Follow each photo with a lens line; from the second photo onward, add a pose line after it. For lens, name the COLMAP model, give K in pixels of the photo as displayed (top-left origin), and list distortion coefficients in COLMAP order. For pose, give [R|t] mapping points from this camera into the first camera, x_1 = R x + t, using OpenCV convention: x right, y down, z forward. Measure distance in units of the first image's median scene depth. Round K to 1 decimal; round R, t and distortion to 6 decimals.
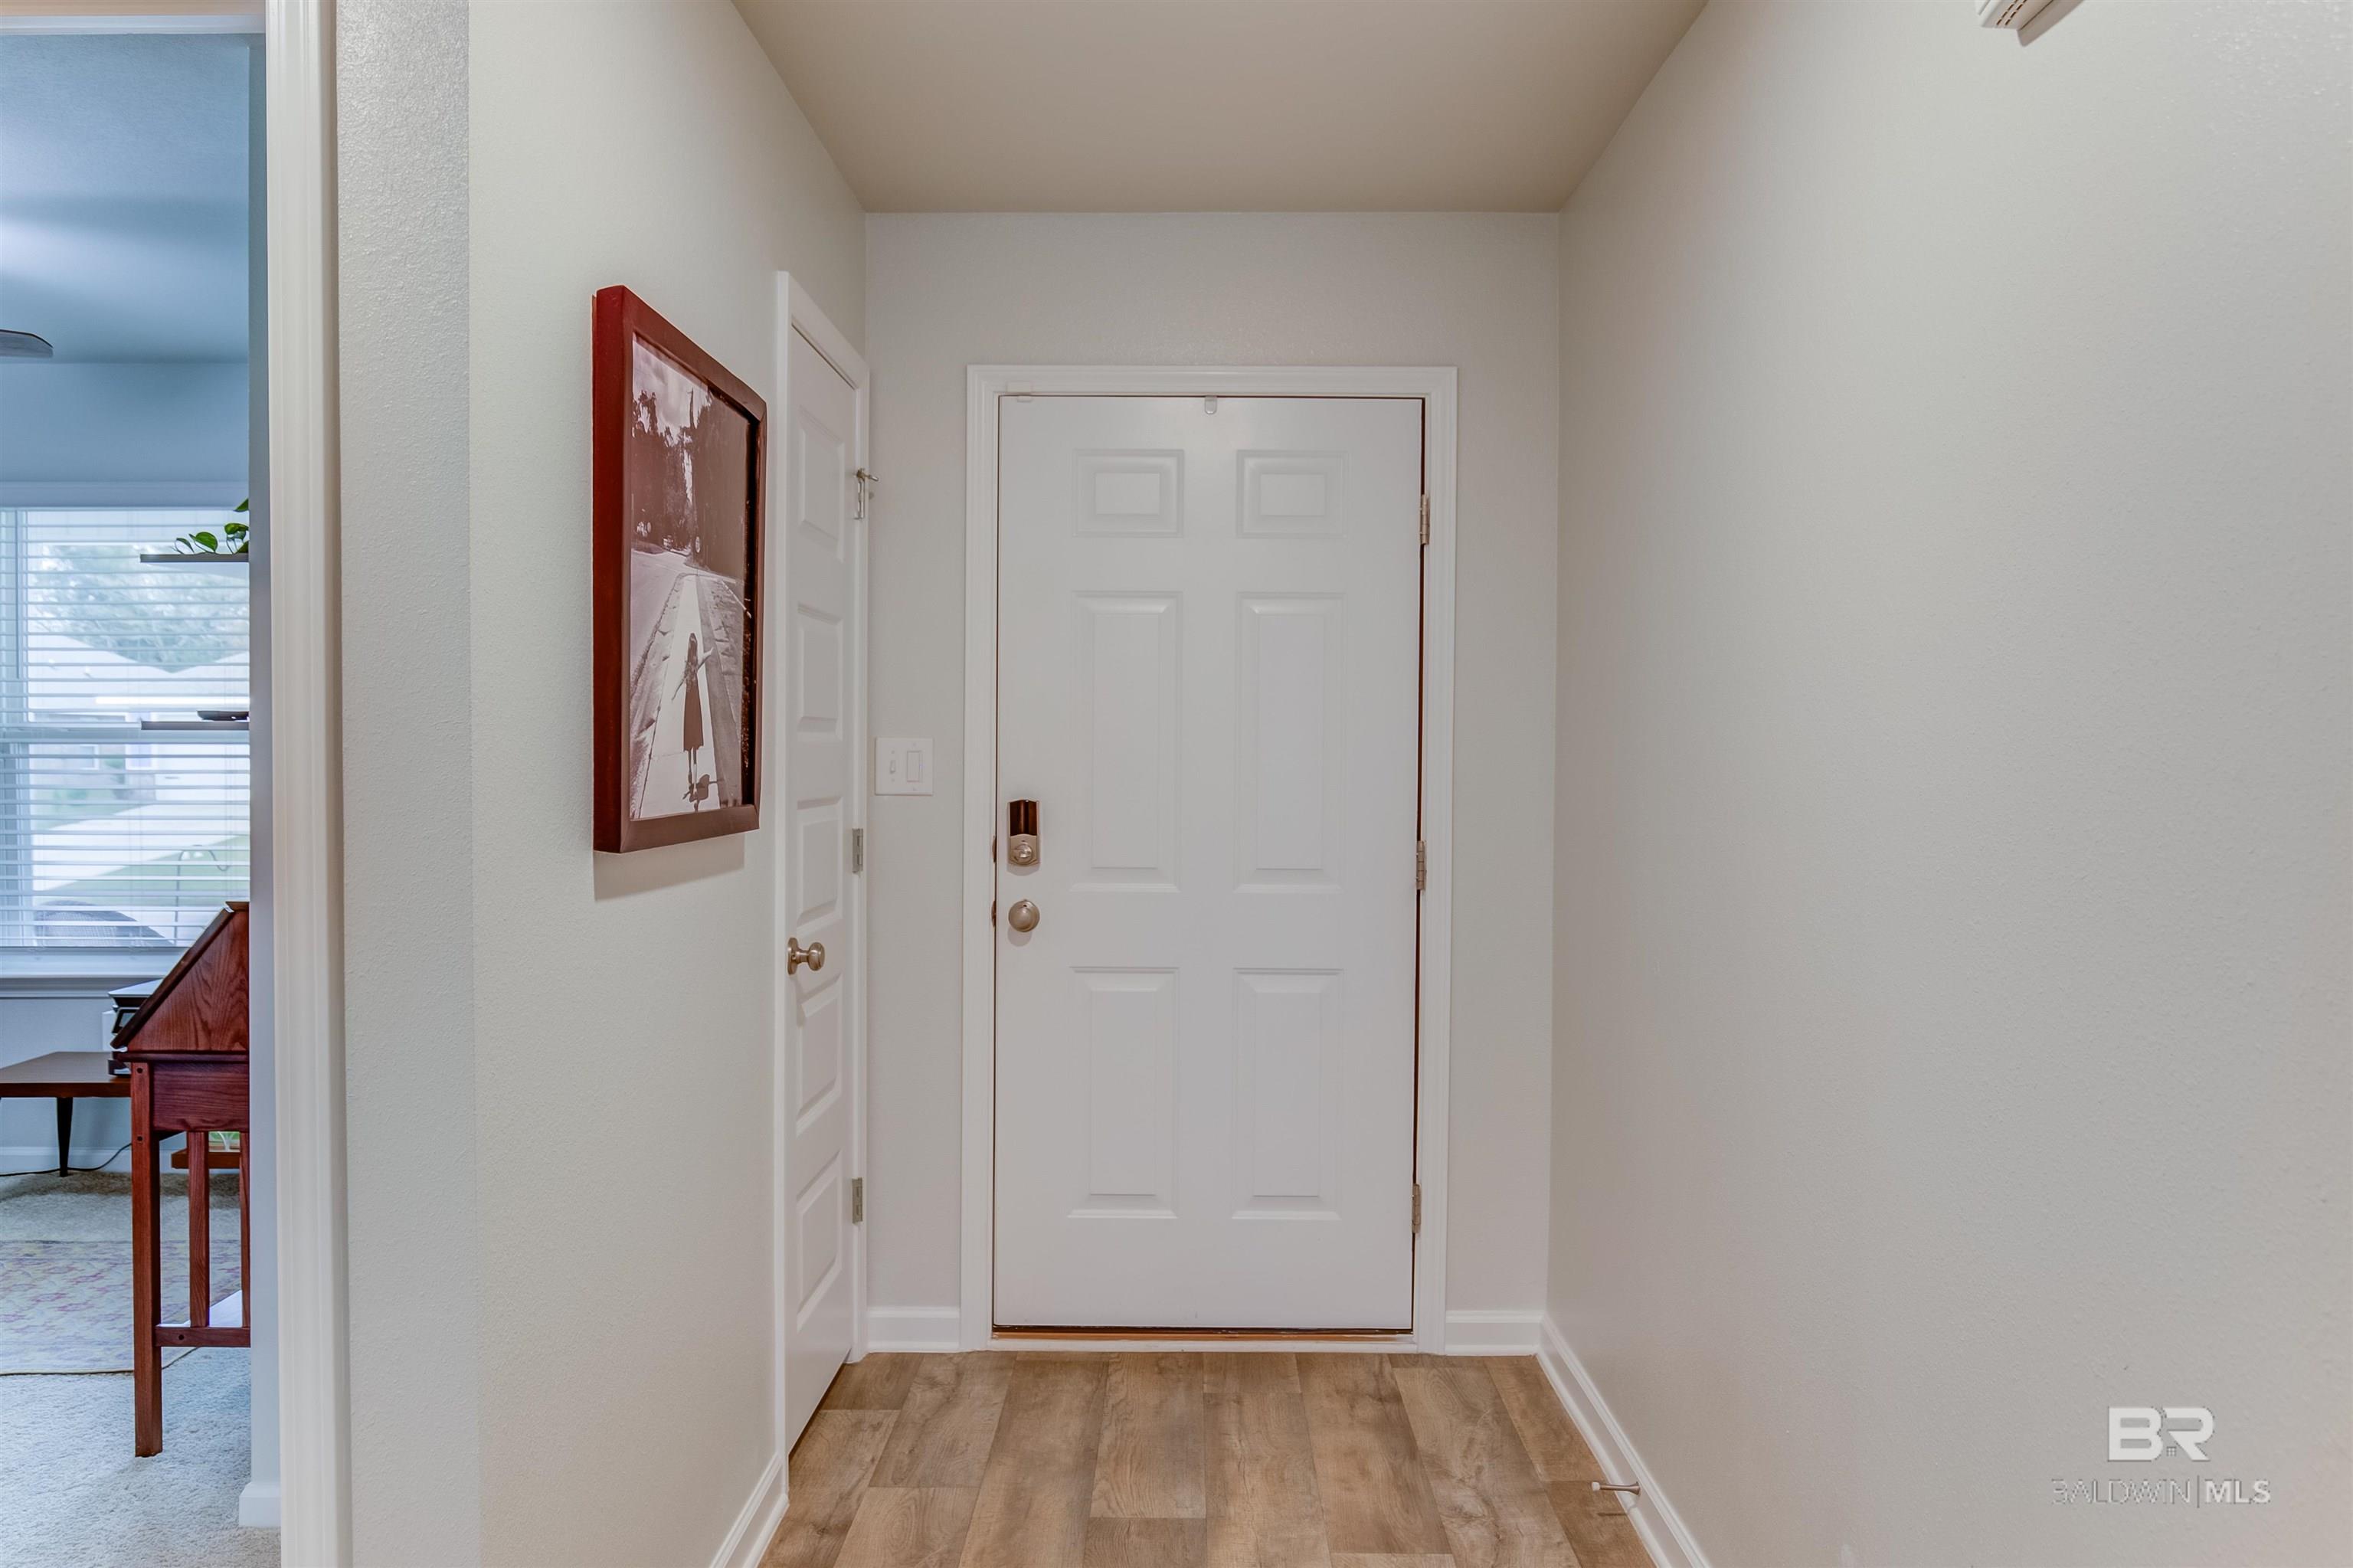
lens RADIAL K [[1756.0, 0, 1176.5], [0, 1756.0, 784.0], [0, 0, 1]] dist [-0.010606, -0.006123]
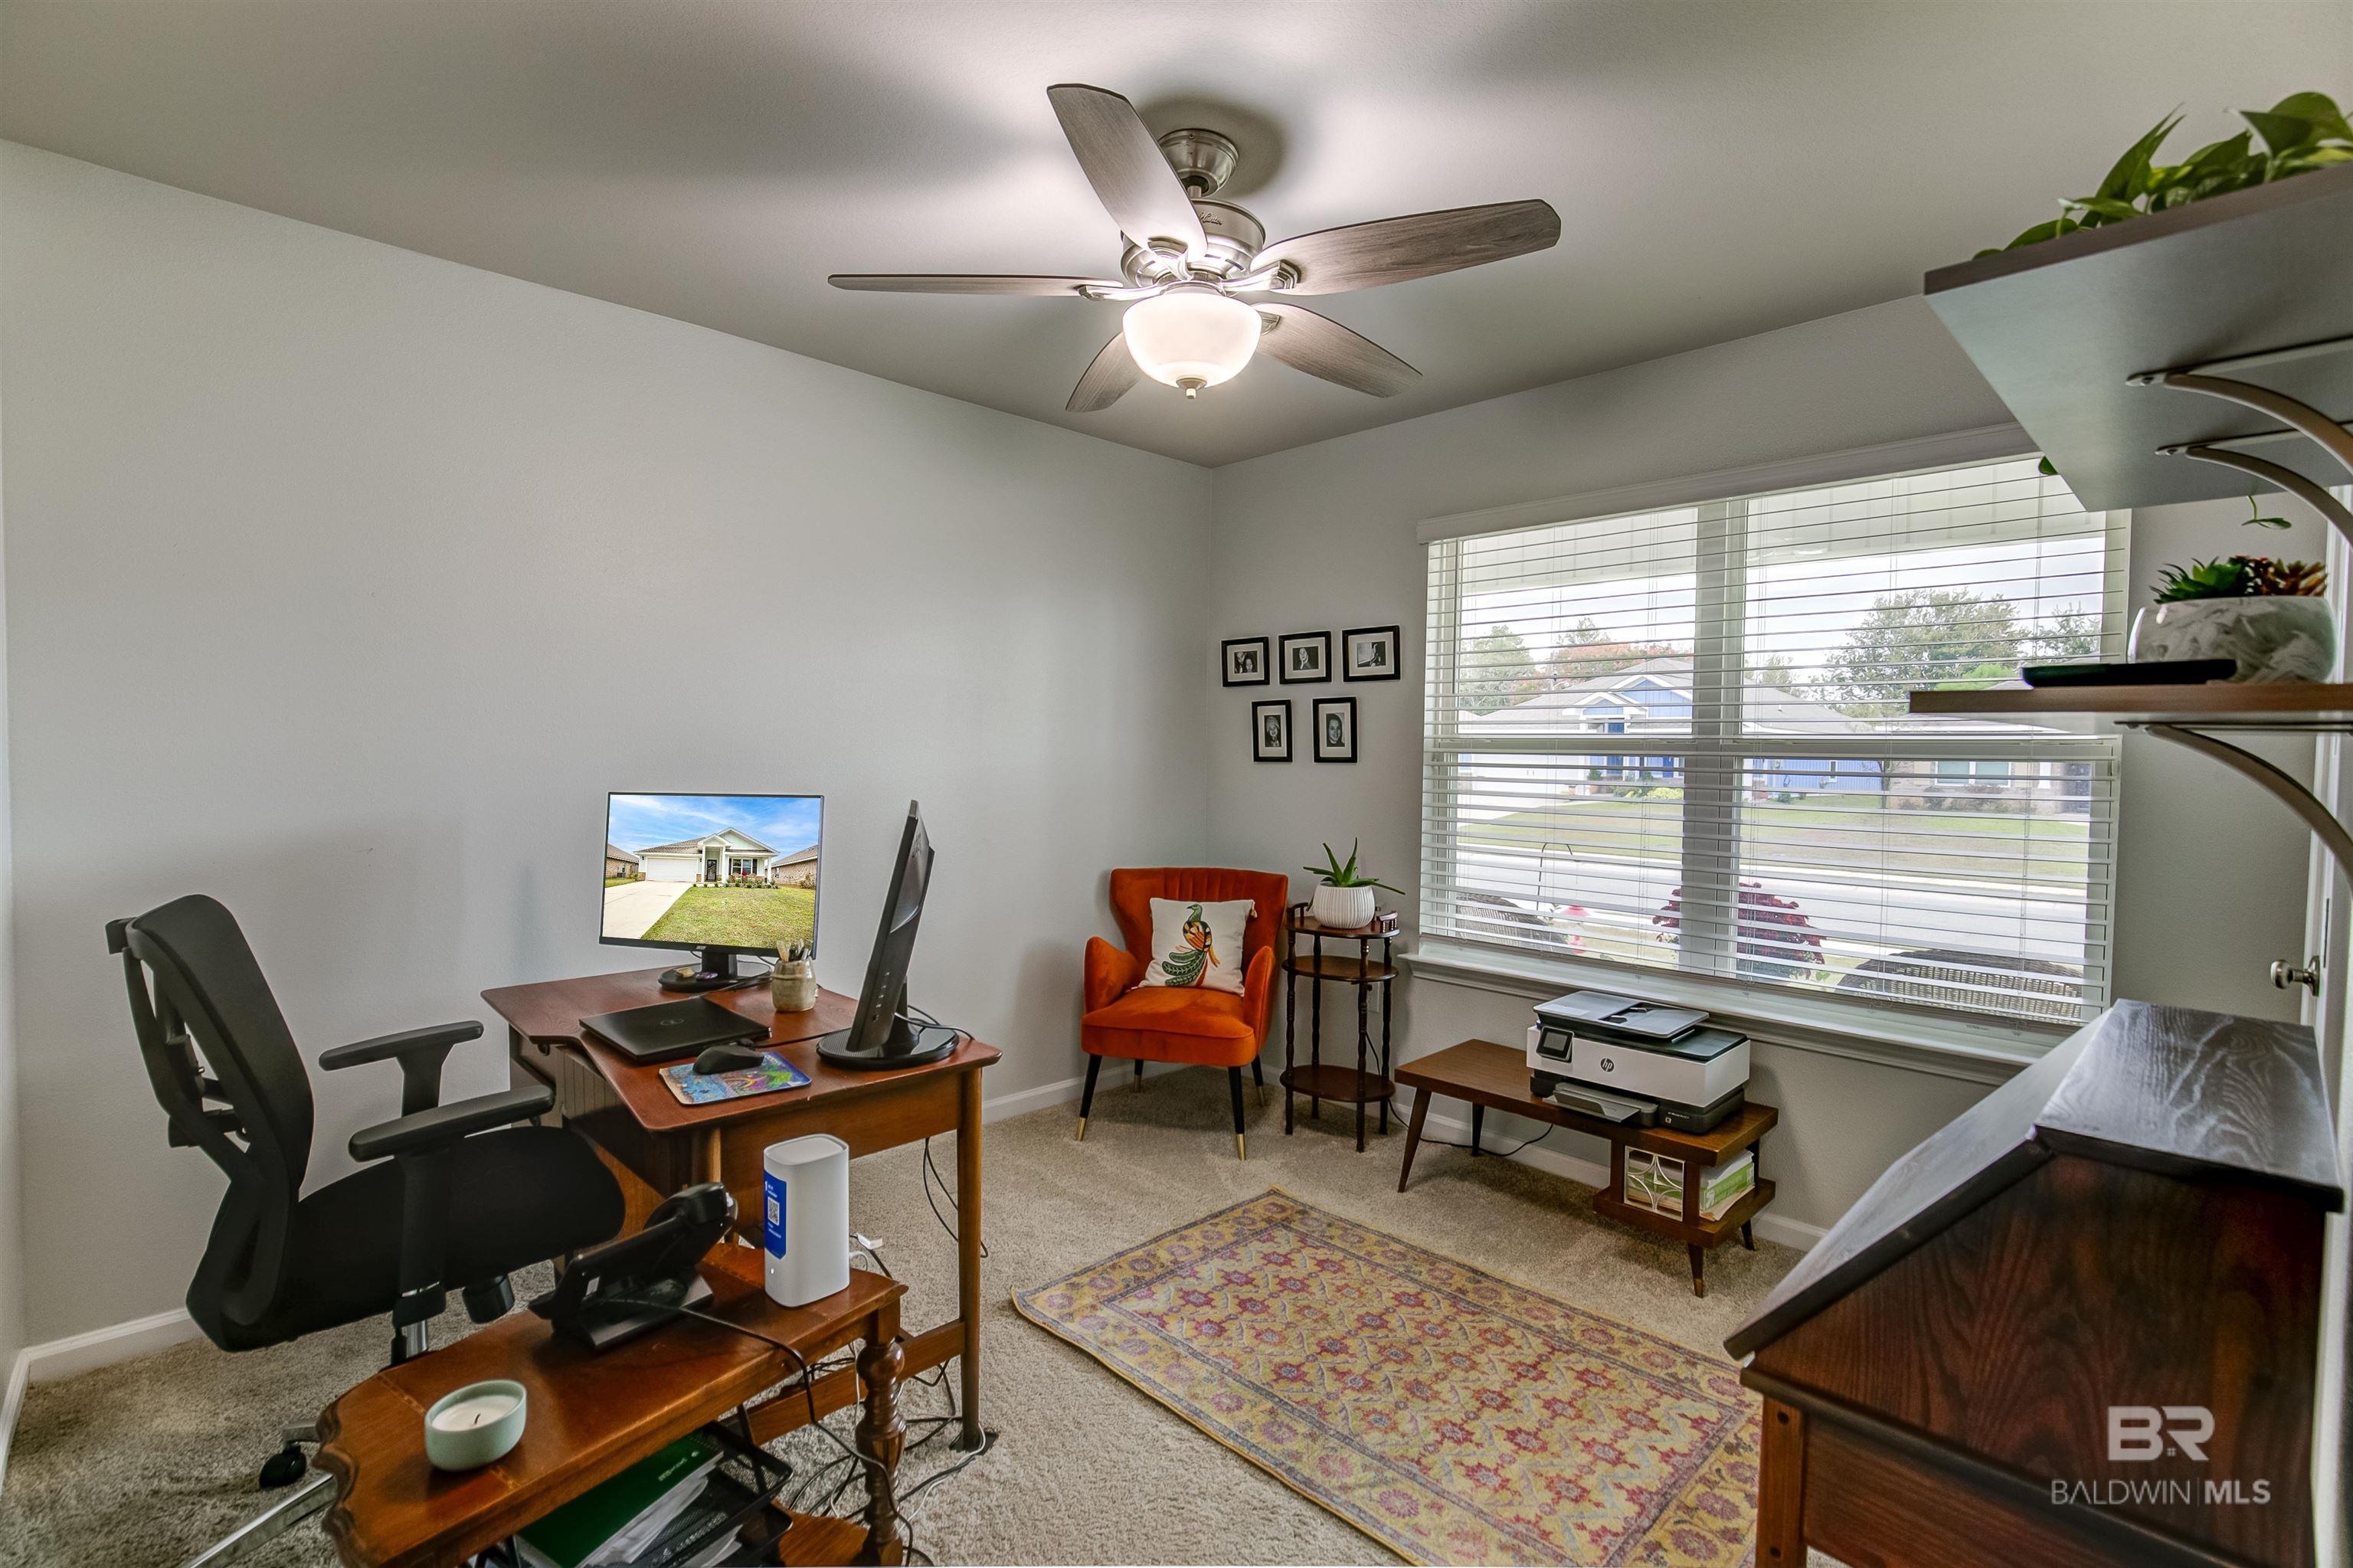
lens RADIAL K [[1069.2, 0, 1180.9], [0, 1069.2, 785.5], [0, 0, 1]] dist [-0.014813, -0.000174]
pose [[0.705925, 0.028206, -0.707724, -0.305504], [-0.026103, 0.999564, 0.013800, -0.007413], [0.707805, 0.008732, 0.706354, 0.403426]]
